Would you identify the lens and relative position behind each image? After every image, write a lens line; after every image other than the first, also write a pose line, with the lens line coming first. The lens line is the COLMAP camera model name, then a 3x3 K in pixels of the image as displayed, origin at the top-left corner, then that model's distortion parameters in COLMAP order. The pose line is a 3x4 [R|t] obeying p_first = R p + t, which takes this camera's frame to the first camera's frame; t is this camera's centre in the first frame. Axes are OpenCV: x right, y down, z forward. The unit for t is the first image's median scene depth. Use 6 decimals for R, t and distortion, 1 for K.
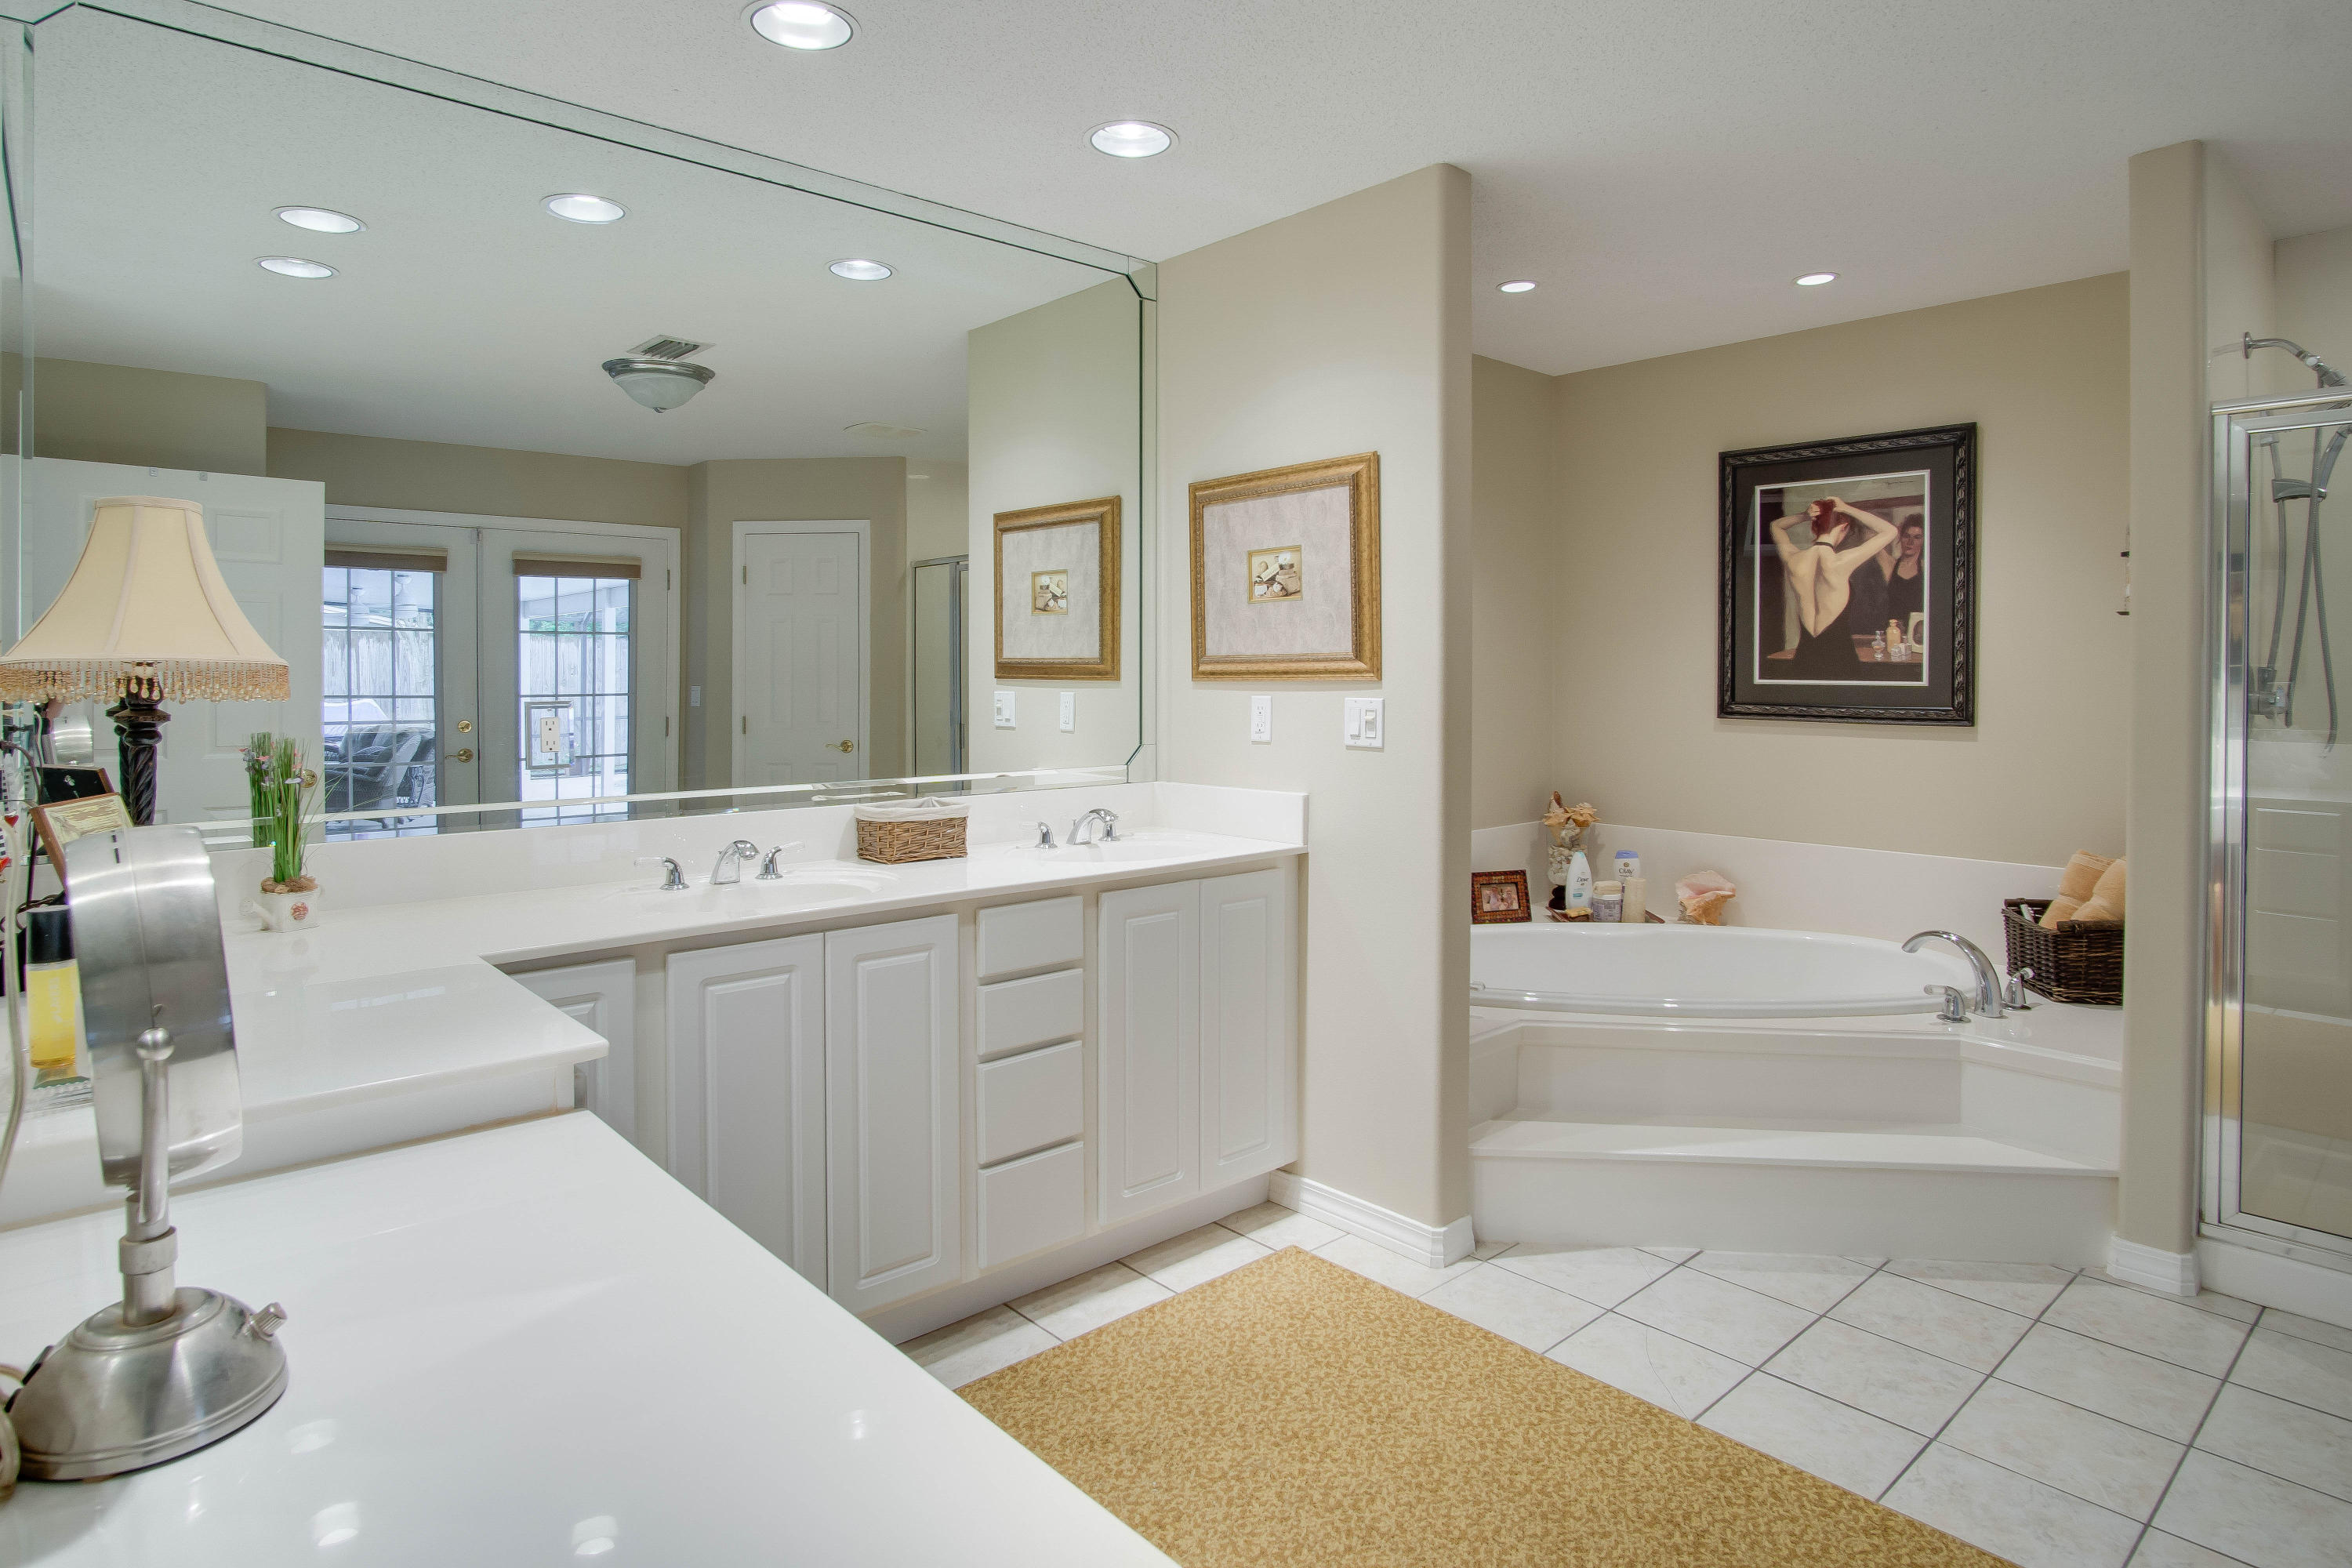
lens RADIAL K [[1289.8, 0, 1246.0], [0, 1289.8, 685.1], [0, 0, 1]] dist [-0.021109, 0.002062]
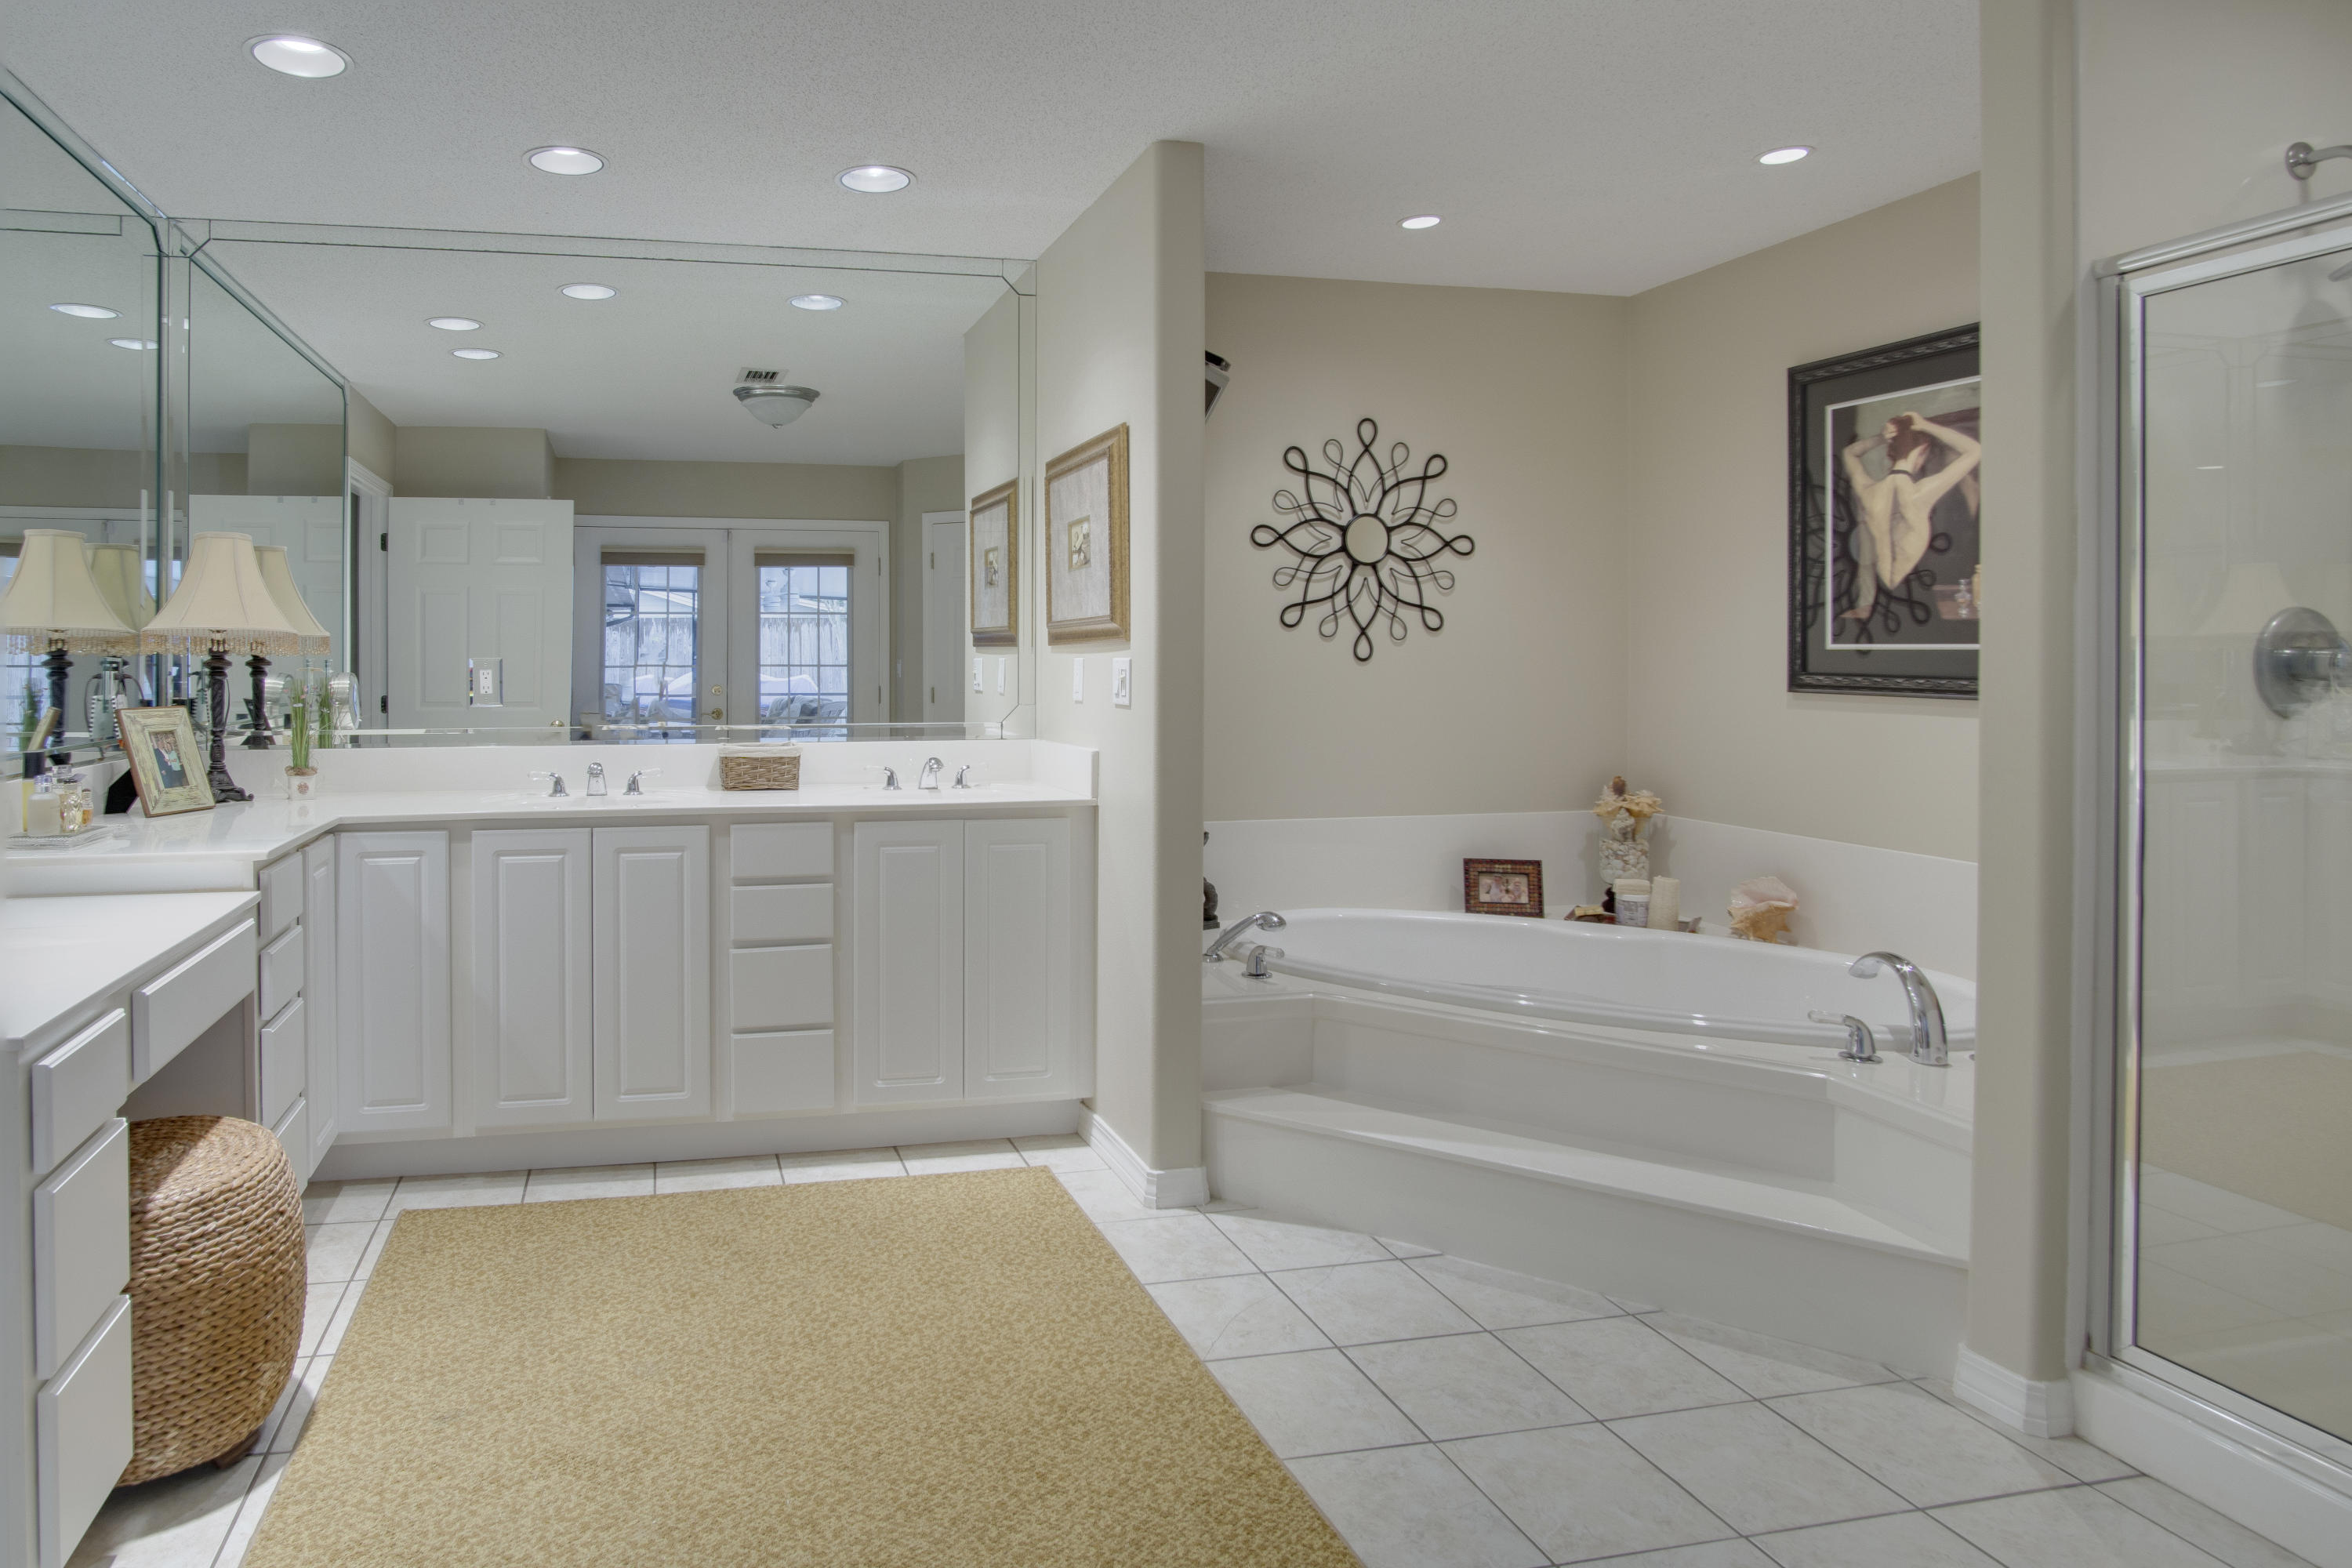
lens RADIAL K [[1389.9, 0, 976.6], [0, 1389.9, 659.5], [0, 0, 1]] dist [-0.016337, -0.000439]
pose [[0.861437, -0.001026, -0.507863, 0.410965], [-0.002412, 0.999978, -0.006110, 0.013147], [0.507859, 0.006488, 0.861416, -0.025447]]
